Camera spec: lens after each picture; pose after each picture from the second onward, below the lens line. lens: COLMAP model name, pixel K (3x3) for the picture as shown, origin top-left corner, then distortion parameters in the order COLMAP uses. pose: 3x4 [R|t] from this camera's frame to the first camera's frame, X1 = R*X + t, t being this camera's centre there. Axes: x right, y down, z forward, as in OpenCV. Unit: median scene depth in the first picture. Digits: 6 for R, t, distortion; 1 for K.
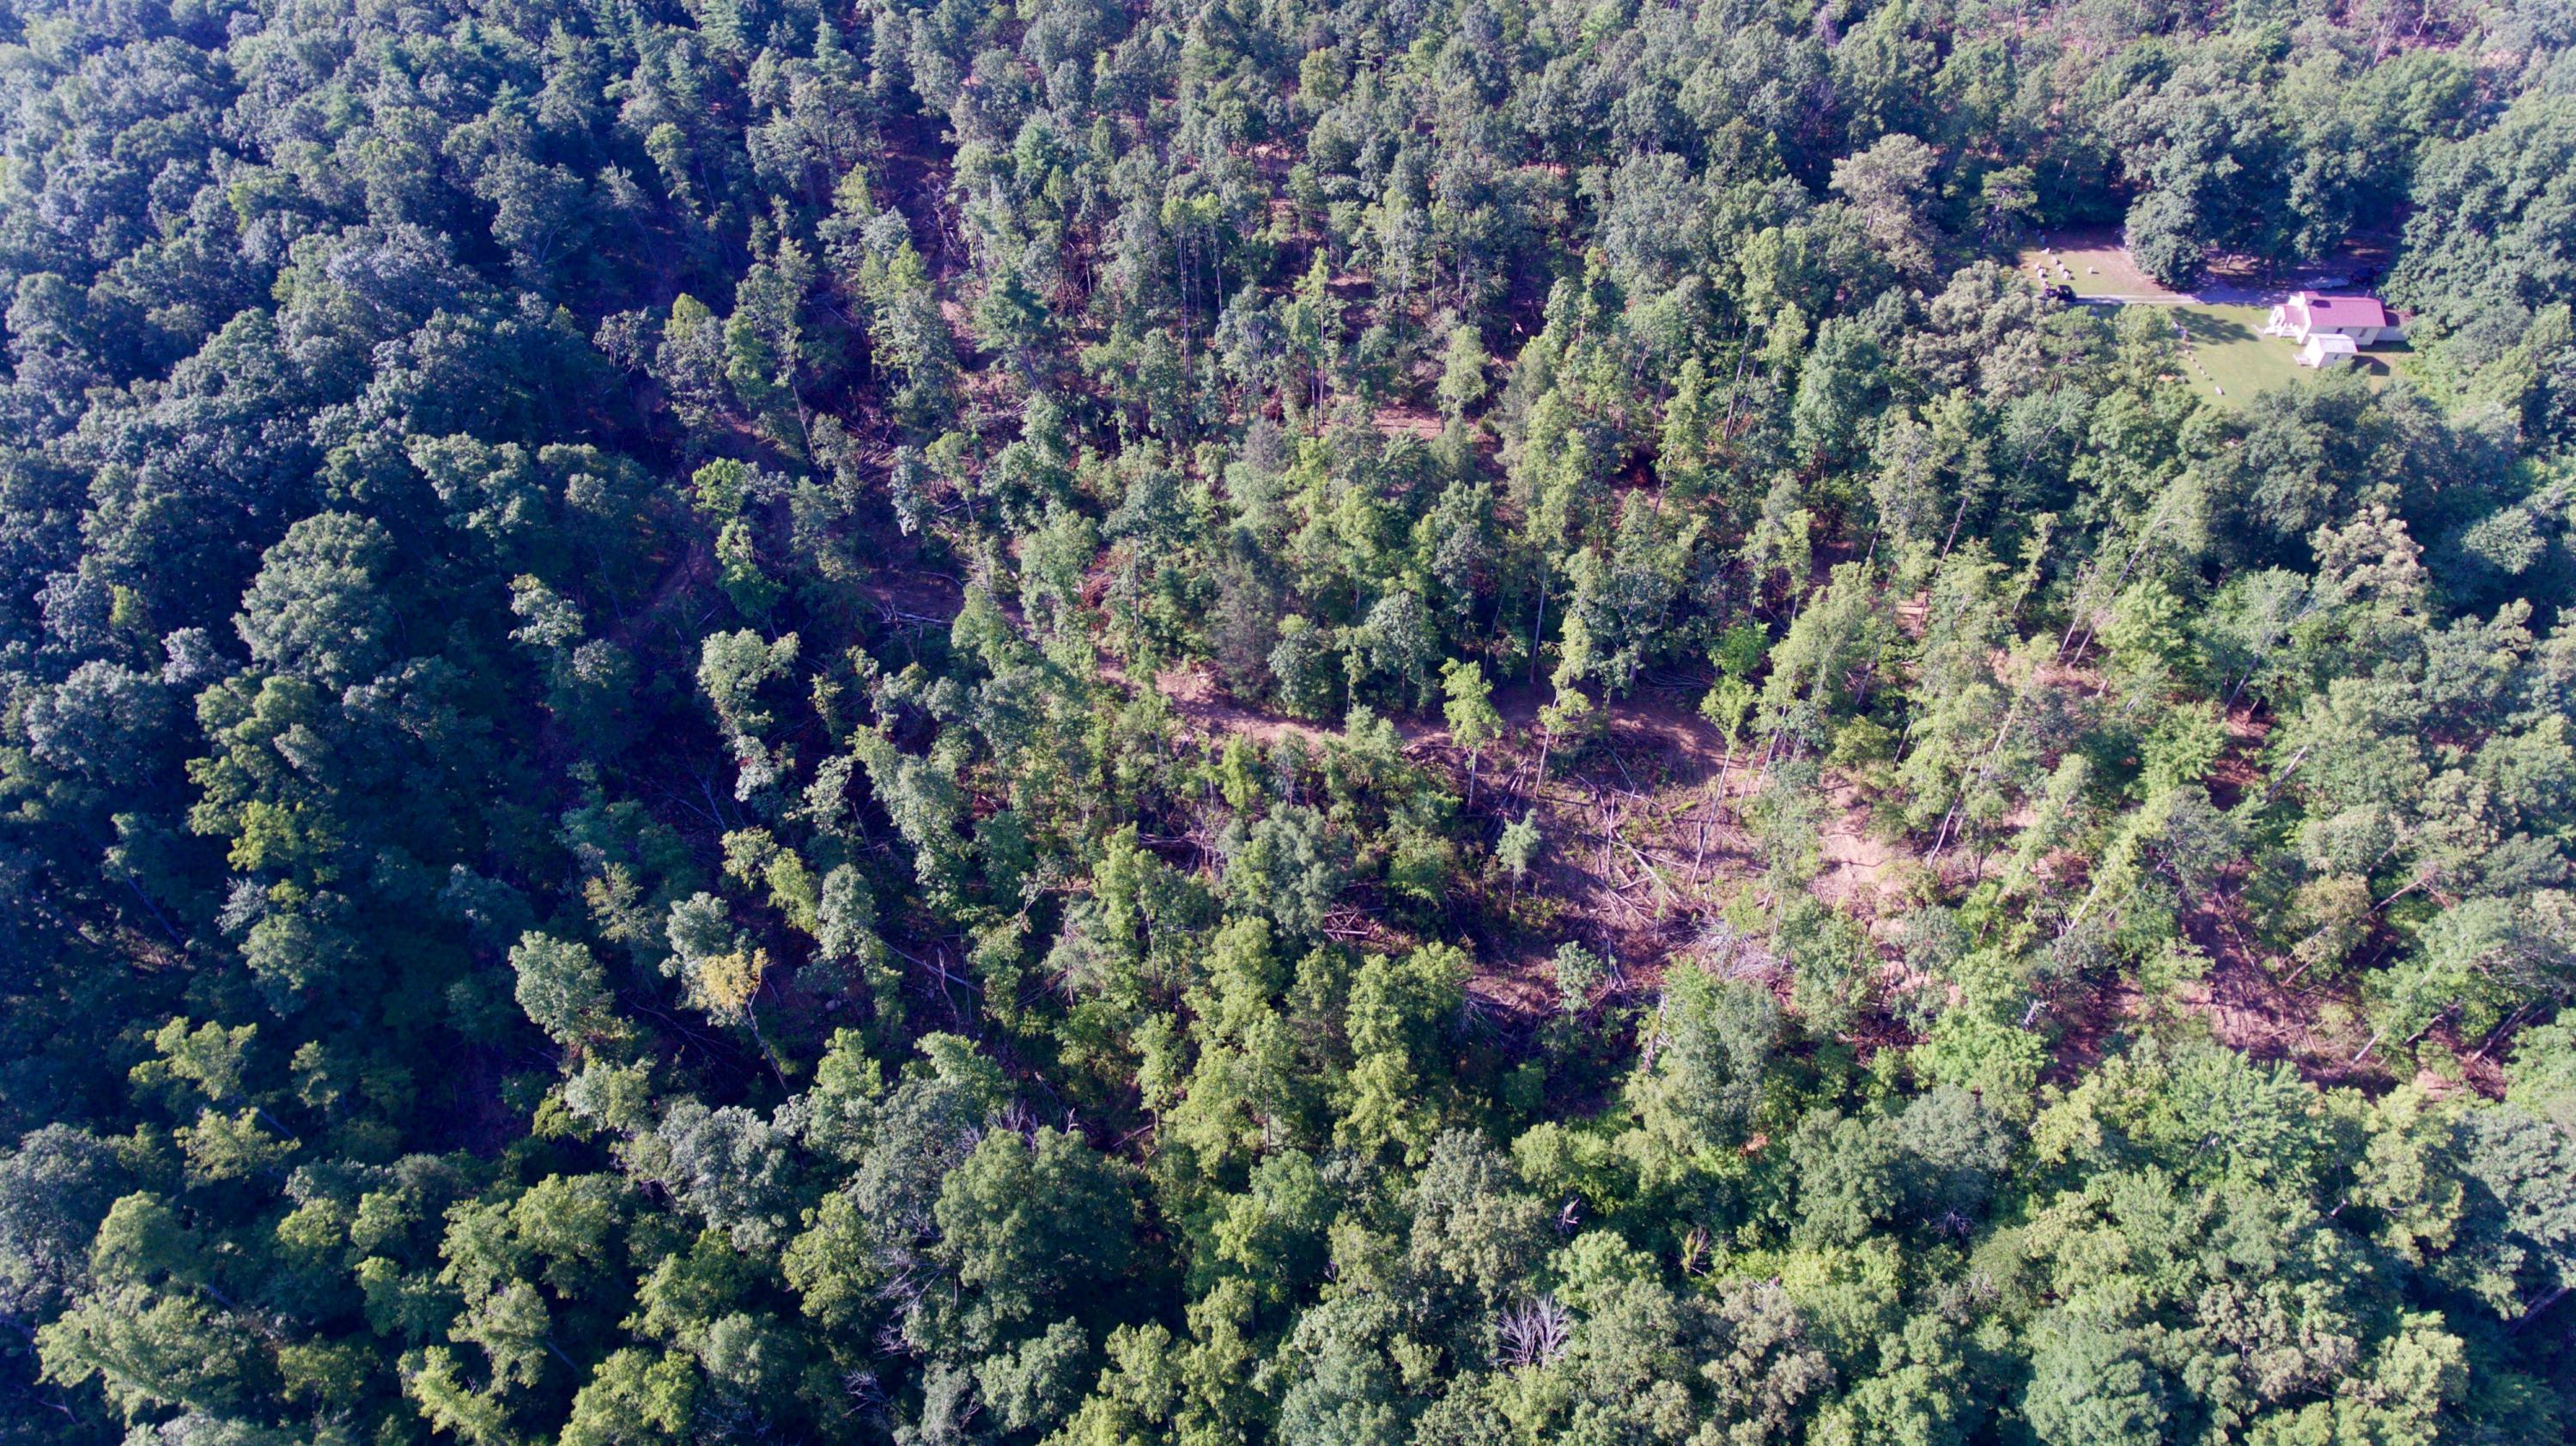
lens RADIAL K [[1496.2, 0, 1299.7], [0, 1496.2, 713.0], [0, 0, 1]] dist [0.002143, -0.006444]
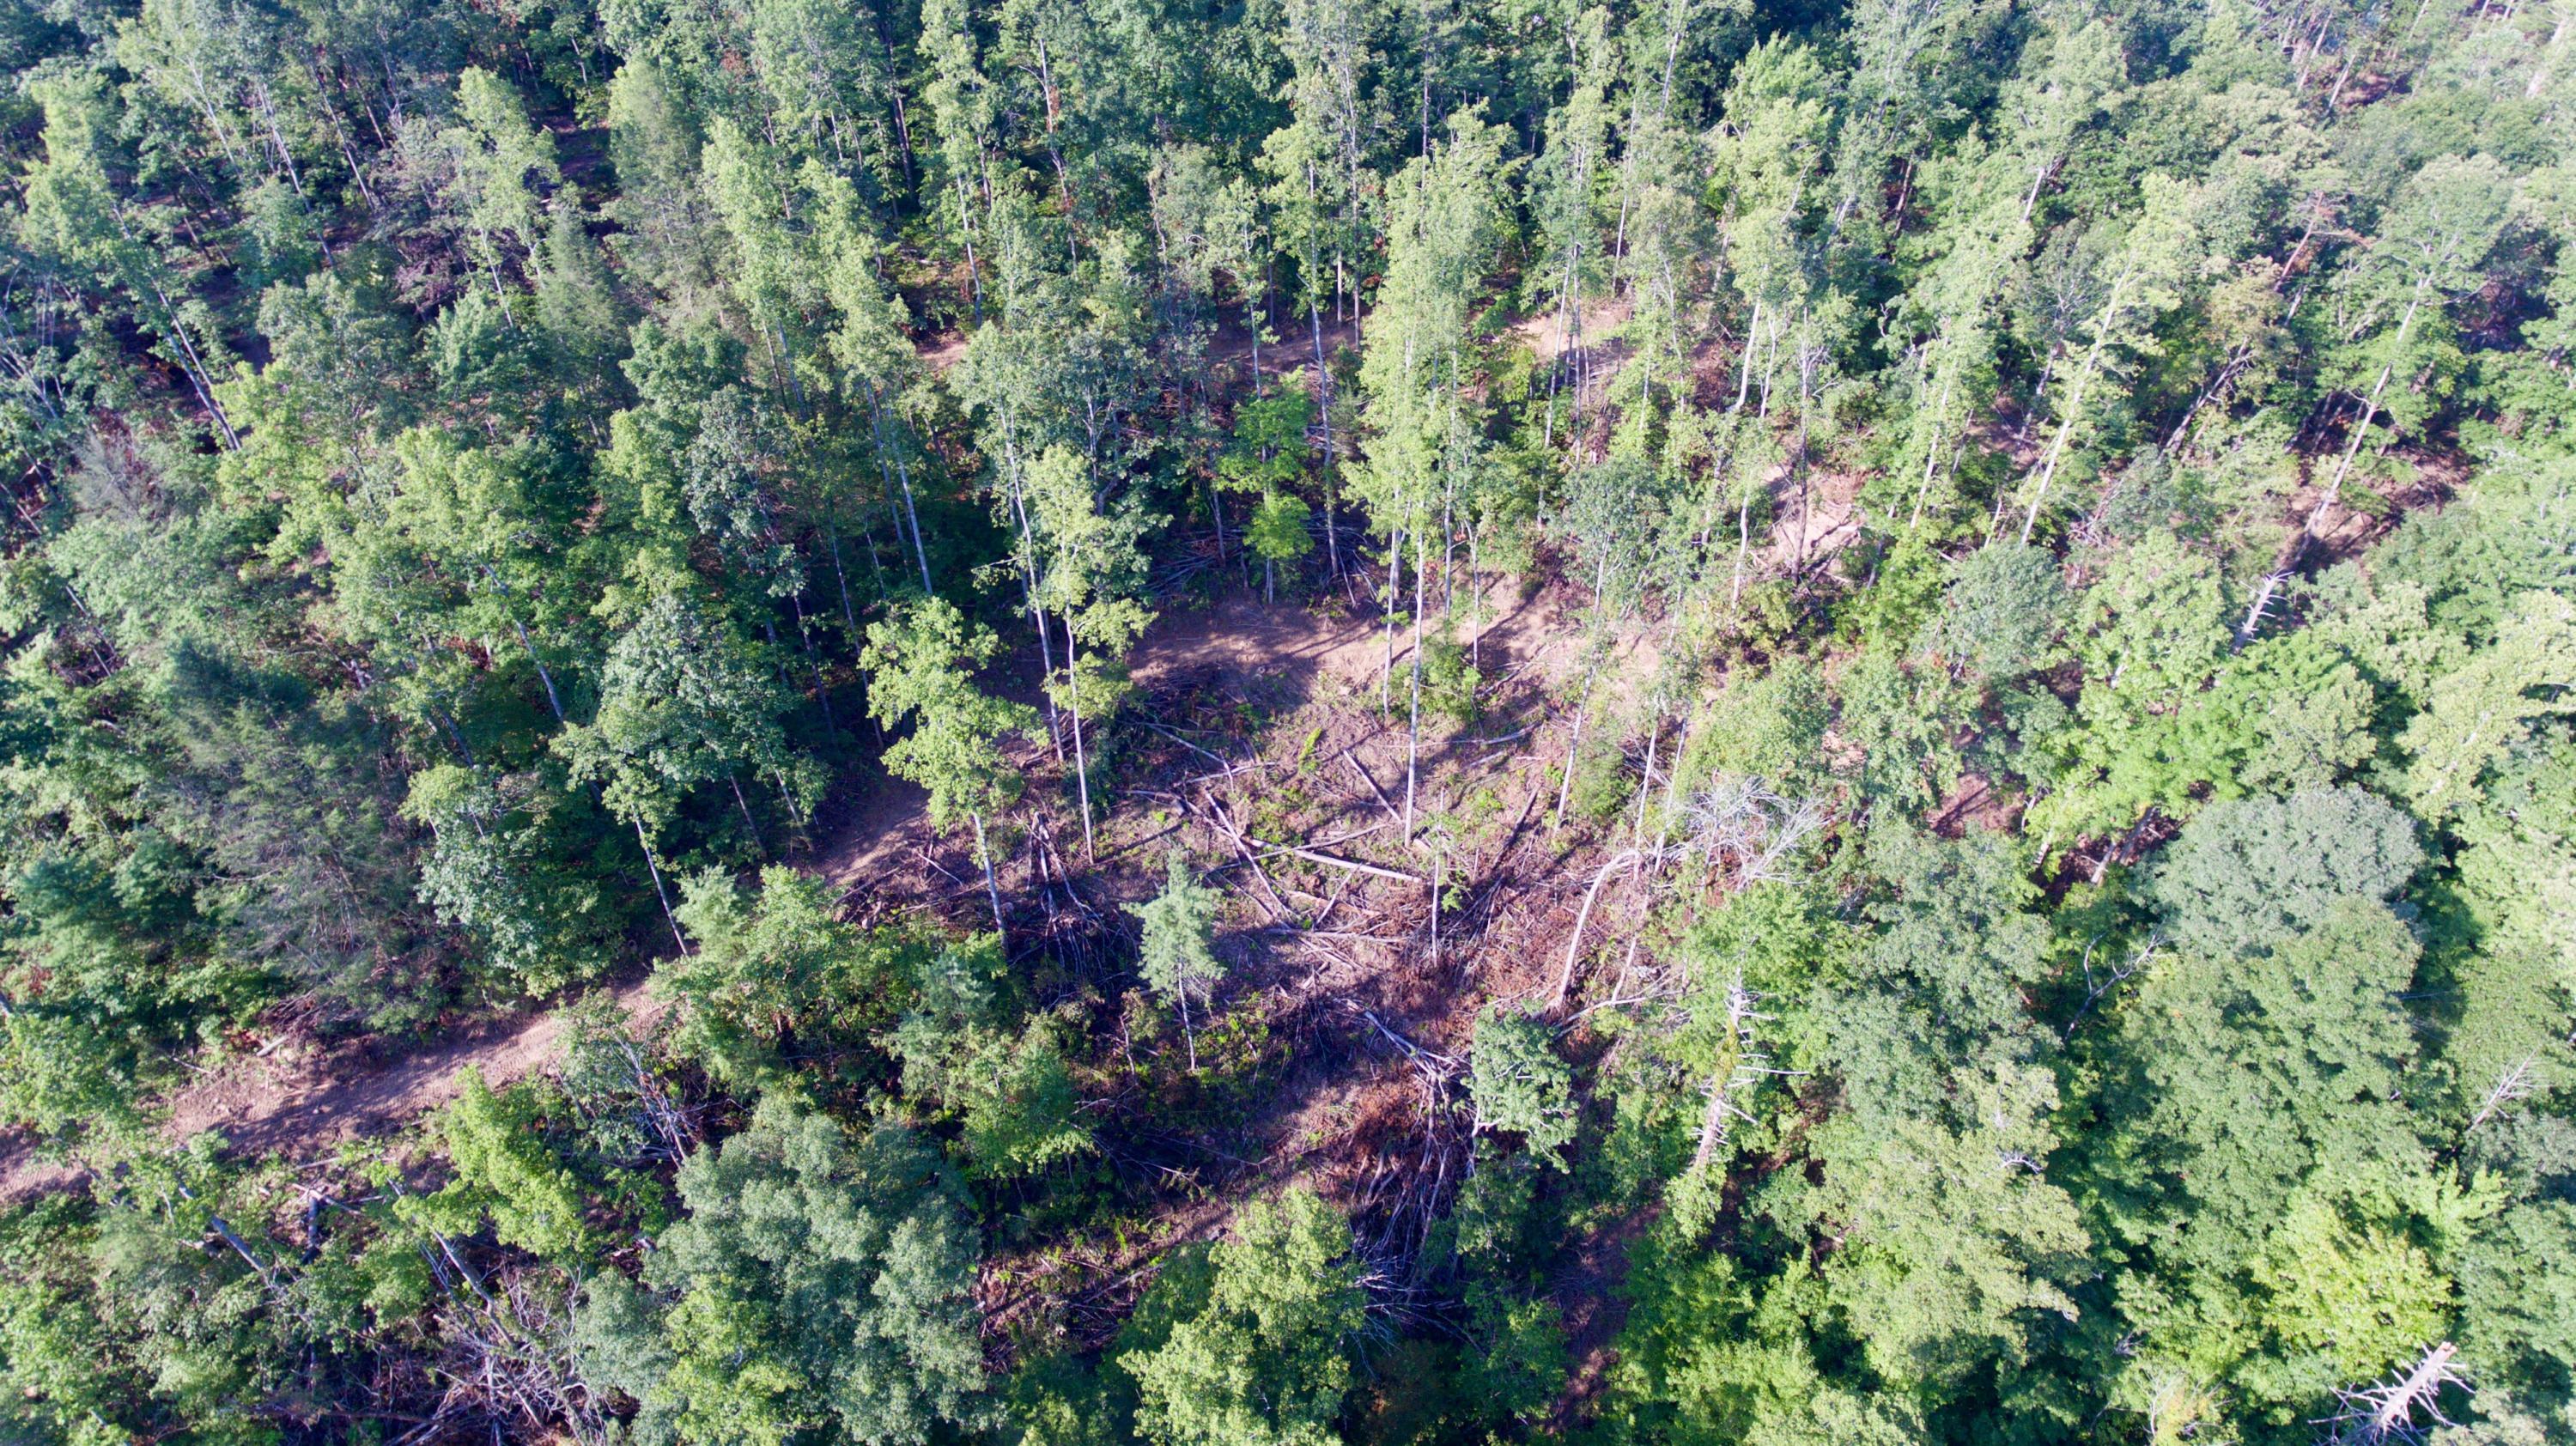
lens RADIAL K [[1496.2, 0, 1298.0], [0, 1496.2, 706.1], [0, 0, 1]] dist [0.002143, -0.006444]
pose [[0.712956, -0.454416, 0.534042, -0.044884], [0.511078, 0.858196, 0.047940, 0.021603], [-0.480097, 0.238758, 0.844098, 0.535193]]
